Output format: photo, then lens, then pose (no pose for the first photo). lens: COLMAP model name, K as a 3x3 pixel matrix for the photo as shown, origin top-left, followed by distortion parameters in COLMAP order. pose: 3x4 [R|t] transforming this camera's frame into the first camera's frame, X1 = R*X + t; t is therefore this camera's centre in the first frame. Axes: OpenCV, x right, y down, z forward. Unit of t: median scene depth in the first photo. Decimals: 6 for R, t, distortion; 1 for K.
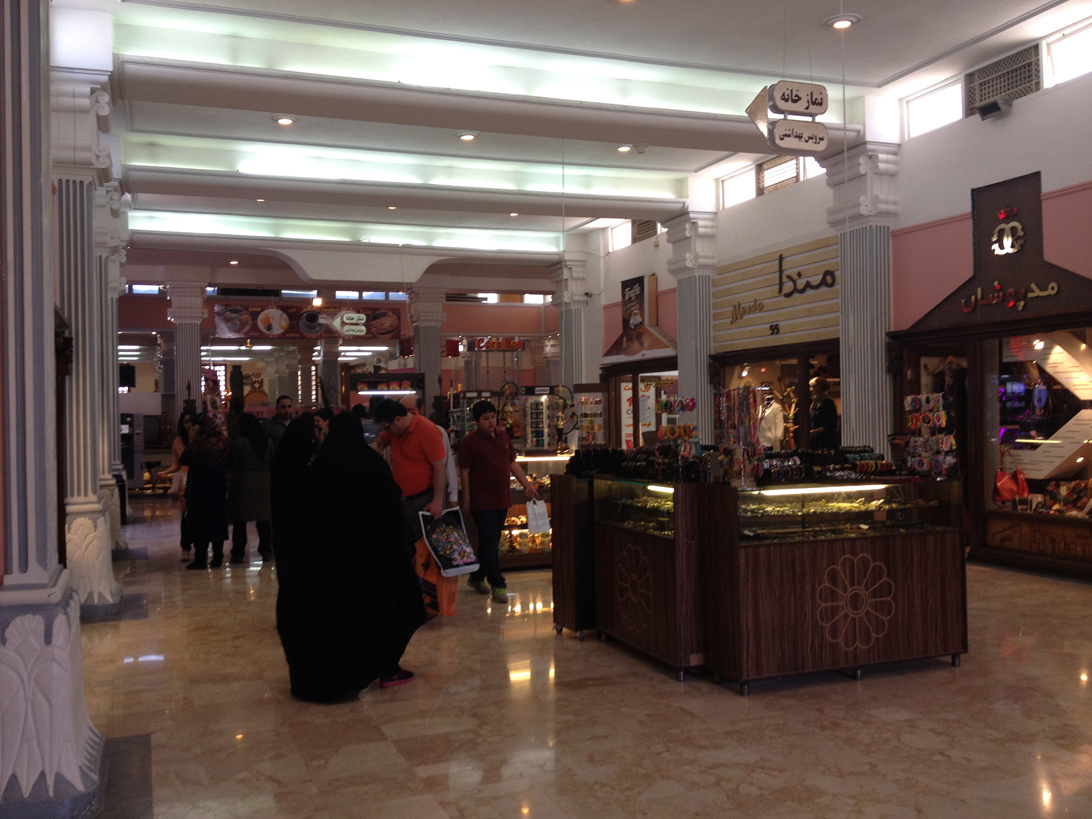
lens RADIAL K [[1031.4, 0, 543.2], [0, 1031.4, 405.5], [0, 0, 1]] dist [0.109313, -0.281542]
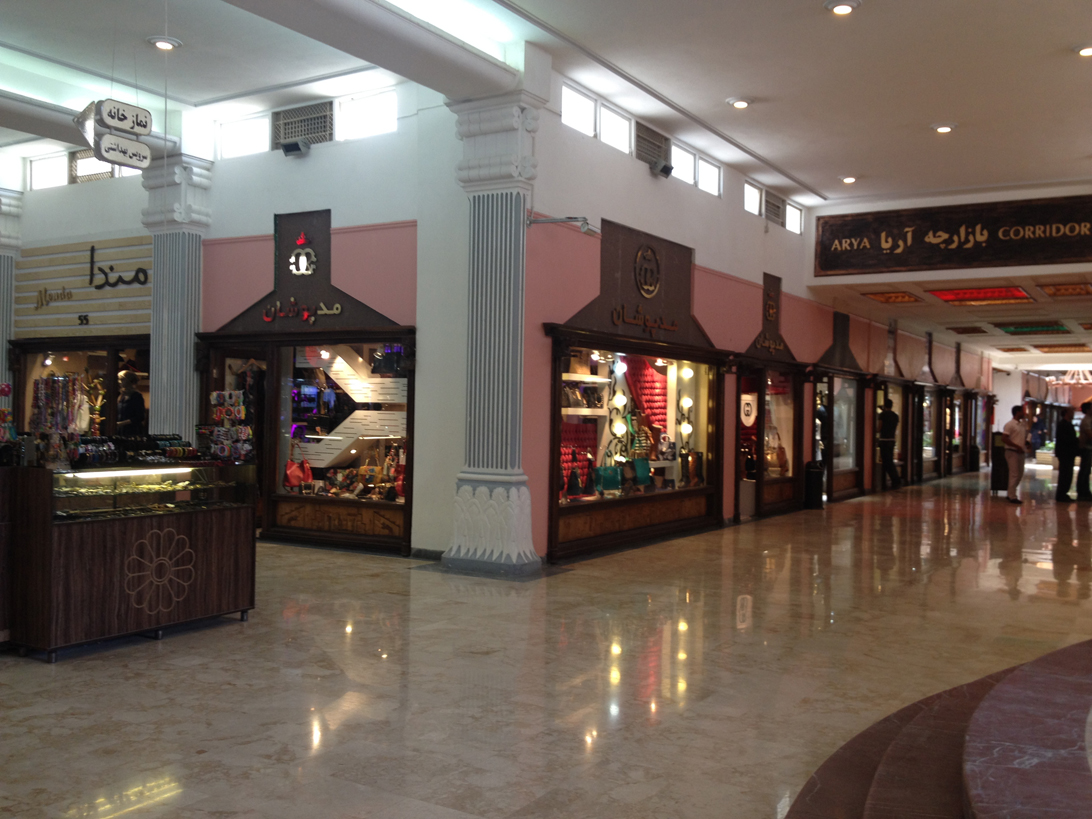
lens RADIAL K [[1095.1, 0, 546.7], [0, 1095.1, 424.9], [0, 0, 1]] dist [0.163493, -0.356618]
pose [[0.806896, 0.028512, 0.590004, -0.063844], [-0.039772, 0.999190, 0.006107, 0.004361], [-0.589352, -0.028394, 0.807377, -0.177694]]
